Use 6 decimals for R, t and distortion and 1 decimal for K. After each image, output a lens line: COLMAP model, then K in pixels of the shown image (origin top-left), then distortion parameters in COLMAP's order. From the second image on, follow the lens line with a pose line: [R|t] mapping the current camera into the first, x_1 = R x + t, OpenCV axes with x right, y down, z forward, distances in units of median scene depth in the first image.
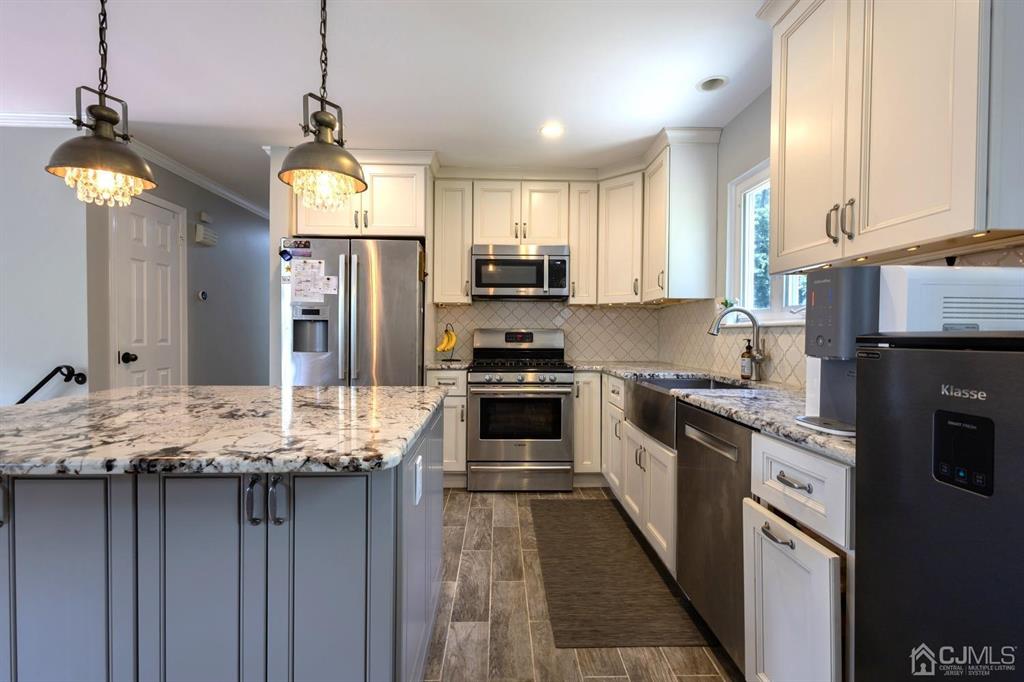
lens RADIAL K [[471.5, 0, 513.7], [0, 471.5, 338.4], [0, 0, 1]] dist [0.001092, 0.001199]
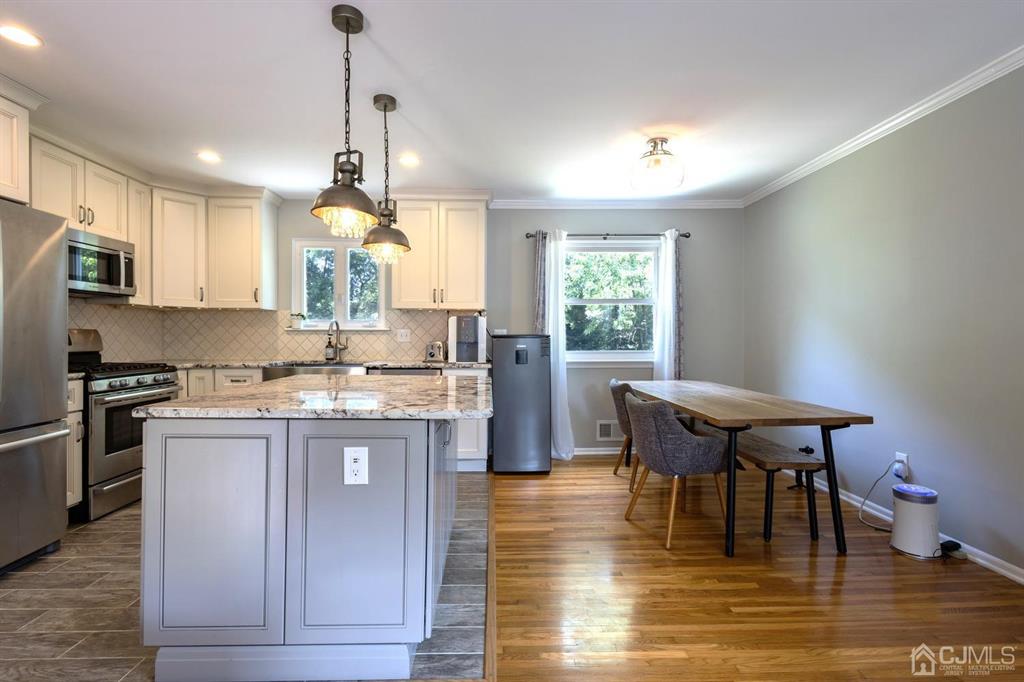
lens RADIAL K [[471.5, 0, 505.6], [0, 471.5, 339.7], [0, 0, 1]] dist [0.001092, 0.001199]
pose [[0.007817, -0.014056, 0.999871, -0.975576], [0.010685, 0.999845, 0.013972, -0.006251], [-0.999912, 0.010574, 0.007966, 0.257358]]
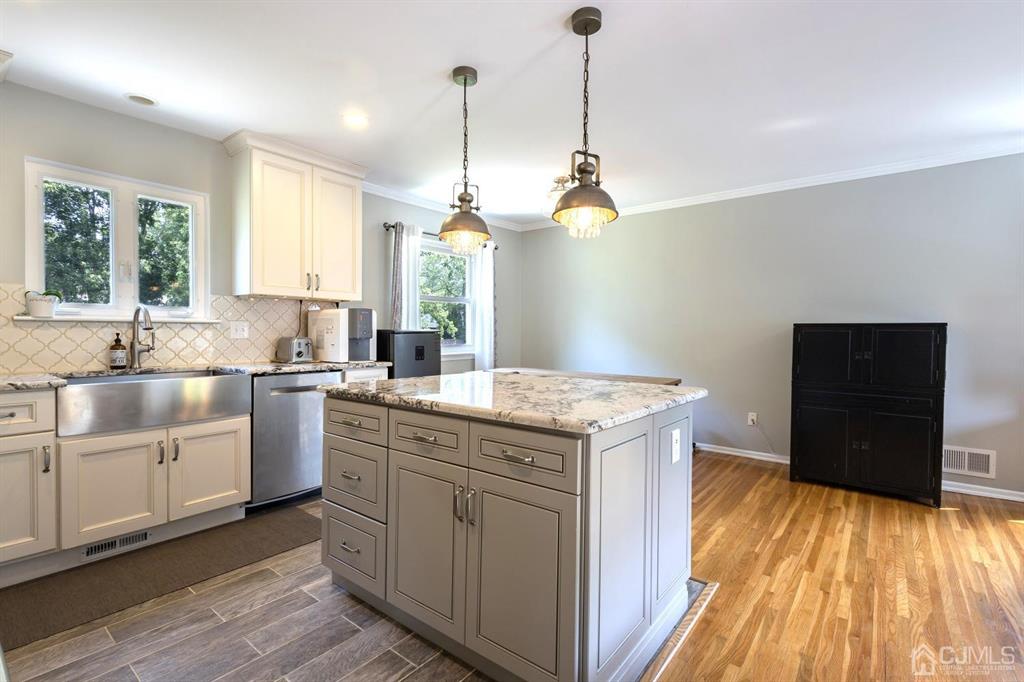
lens RADIAL K [[471.5, 0, 509.6], [0, 471.5, 340.5], [0, 0, 1]] dist [0.001092, 0.001199]
pose [[-0.761404, -0.026212, 0.647747, -0.708581], [-0.004974, 0.999389, 0.034596, -0.018144], [-0.648259, 0.023120, -0.761069, 0.968396]]
